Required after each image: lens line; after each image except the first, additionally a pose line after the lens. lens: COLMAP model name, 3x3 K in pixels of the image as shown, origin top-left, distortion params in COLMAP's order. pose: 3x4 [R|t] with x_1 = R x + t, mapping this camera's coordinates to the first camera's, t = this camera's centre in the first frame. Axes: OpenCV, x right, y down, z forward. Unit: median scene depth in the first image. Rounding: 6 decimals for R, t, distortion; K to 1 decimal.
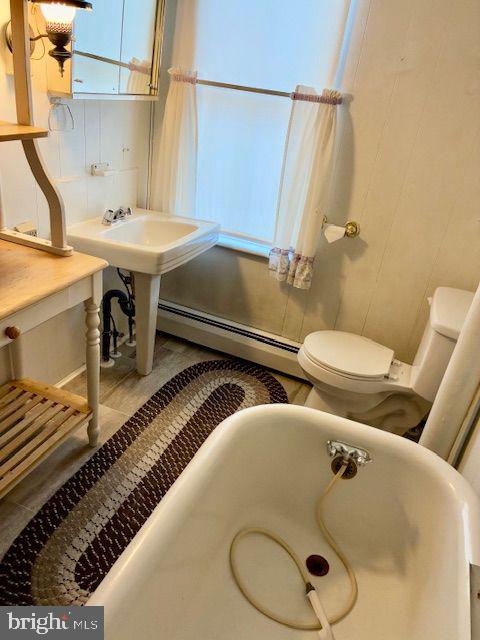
lens RADIAL K [[484.0, 0, 237.5], [0, 484.0, 320.5], [0, 0, 1]] dist [0.040012, -0.074220]
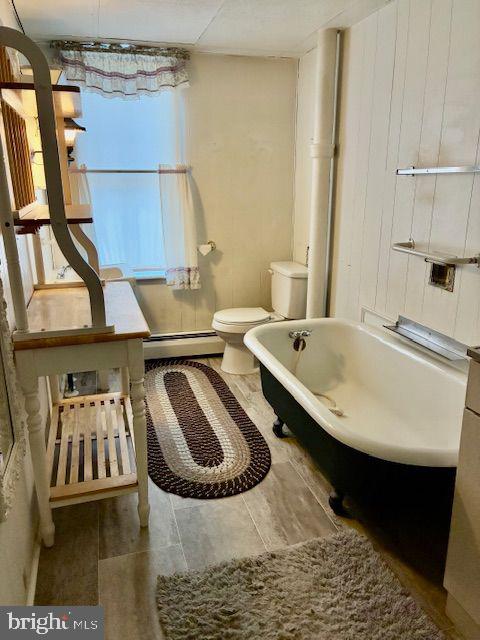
lens RADIAL K [[484.0, 0, 243.1], [0, 484.0, 319.4], [0, 0, 1]] dist [0.040012, -0.074220]
pose [[0.780768, -0.294918, 0.550841, -0.637203], [0.366189, 0.930305, -0.020959, 0.109715], [-0.506268, 0.218076, 0.834347, -0.325570]]
